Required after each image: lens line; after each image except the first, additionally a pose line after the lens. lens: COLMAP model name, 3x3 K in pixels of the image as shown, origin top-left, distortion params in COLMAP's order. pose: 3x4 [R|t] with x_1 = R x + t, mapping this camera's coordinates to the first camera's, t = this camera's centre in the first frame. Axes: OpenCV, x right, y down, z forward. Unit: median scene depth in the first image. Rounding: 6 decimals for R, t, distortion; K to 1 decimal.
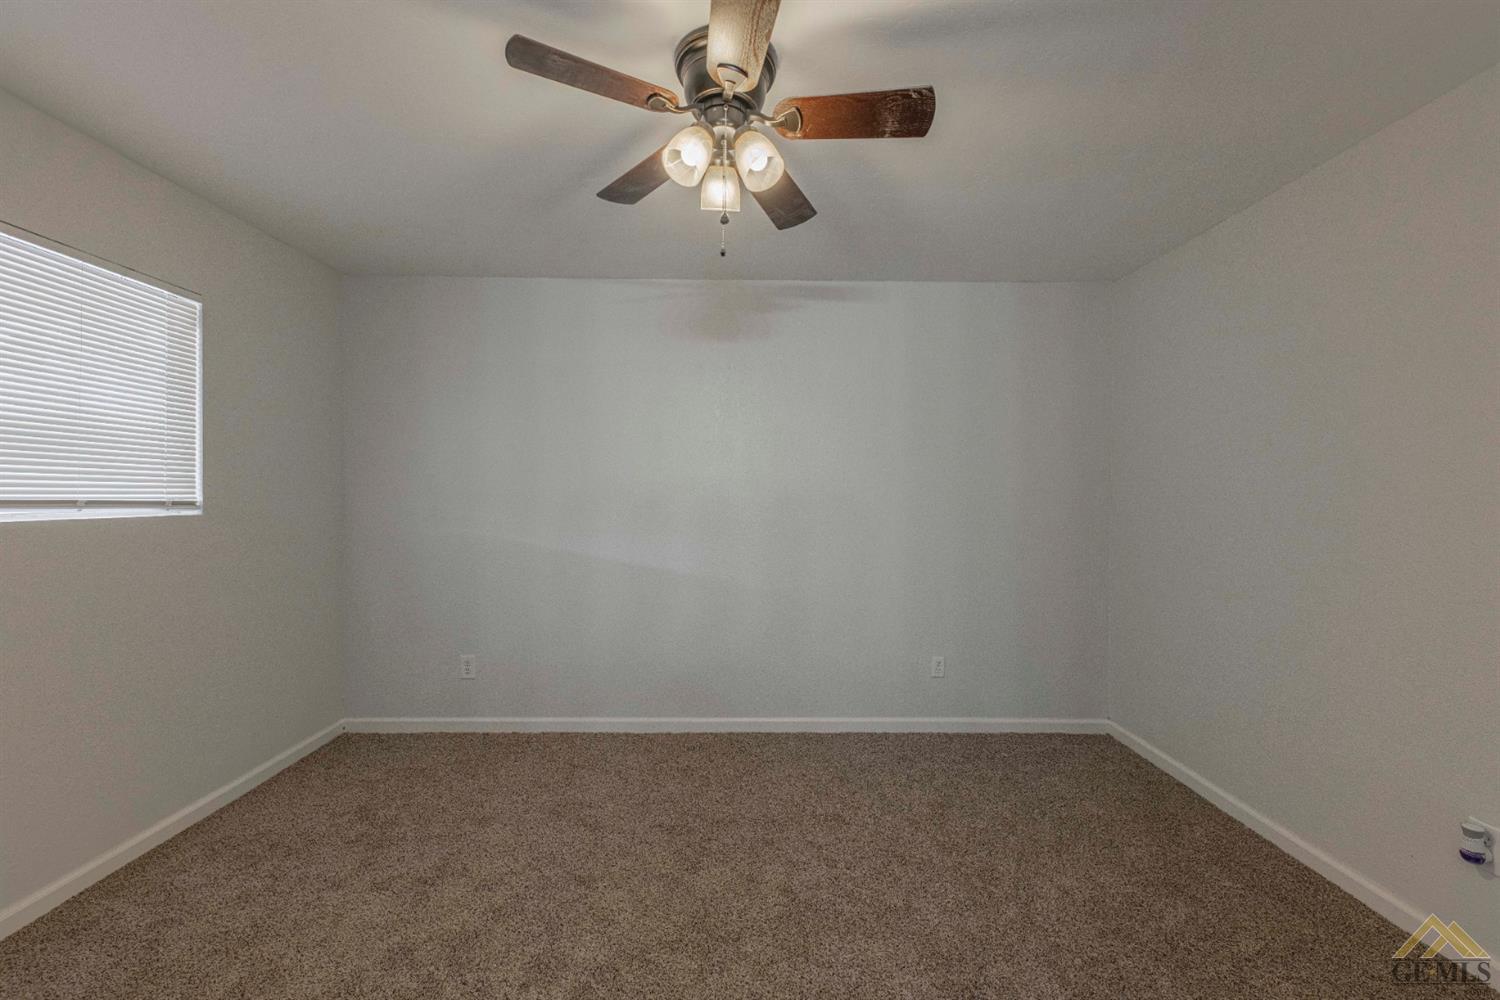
lens RADIAL K [[620.2, 0, 732.8], [0, 620.2, 497.7], [0, 0, 1]] dist [-0.000200, -0.000132]
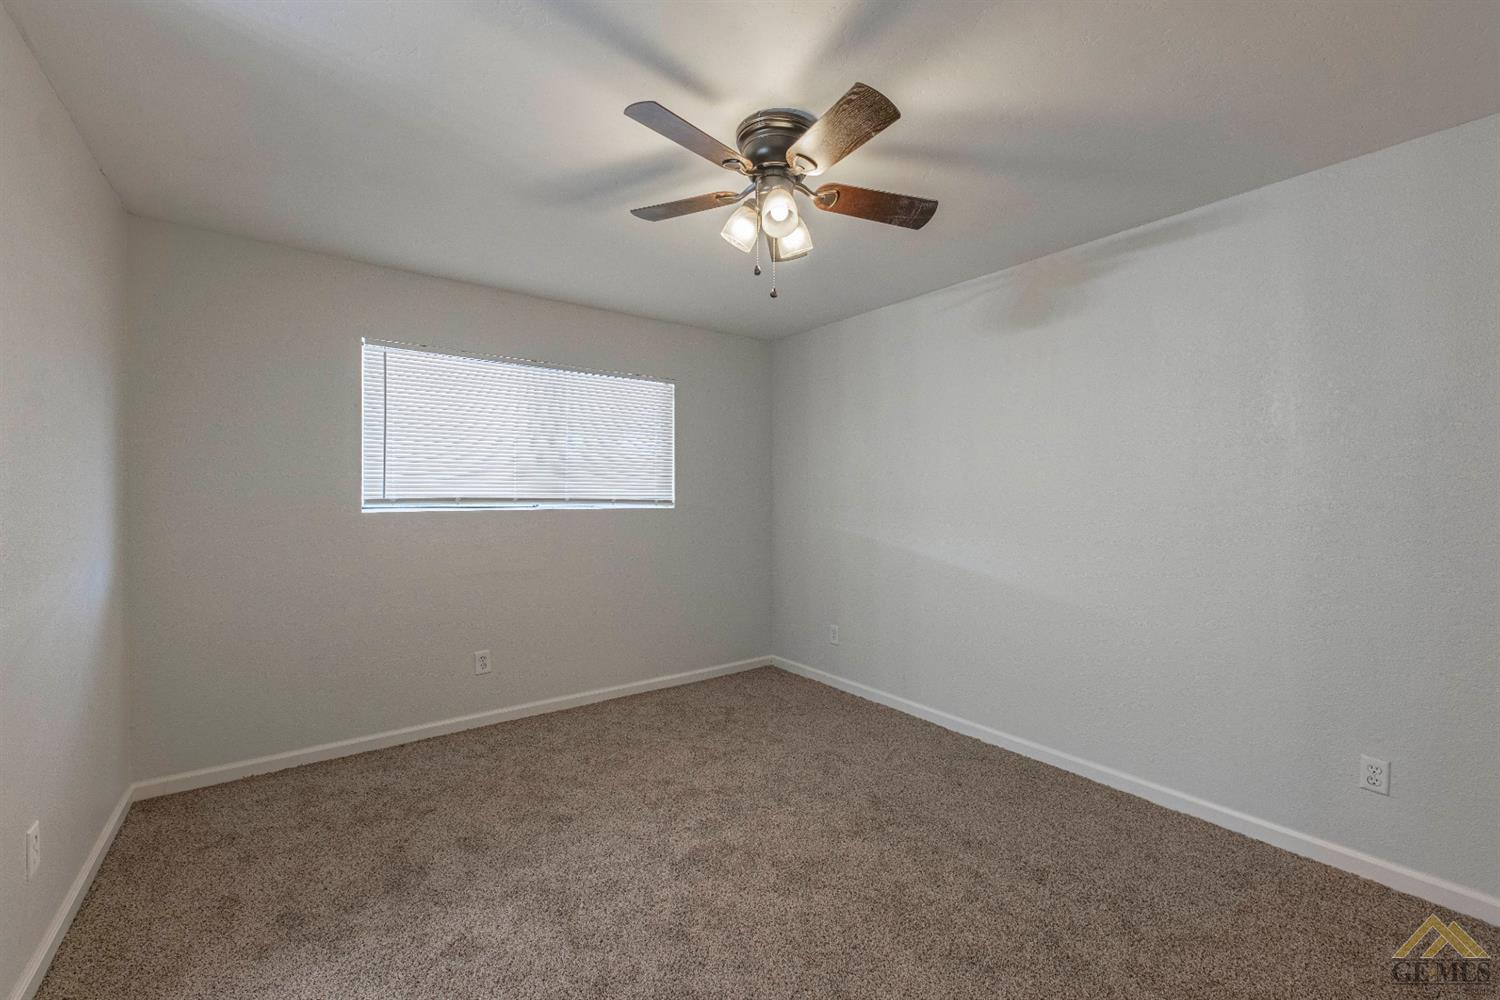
lens RADIAL K [[627.5, 0, 751.8], [0, 627.5, 495.0], [0, 0, 1]] dist [0.001529, -0.000172]
pose [[0.569627, -0.004806, -0.821890, 0.623299], [-0.004115, 0.999954, -0.008699, 0.004754], [0.821893, 0.008338, 0.569580, 0.171130]]
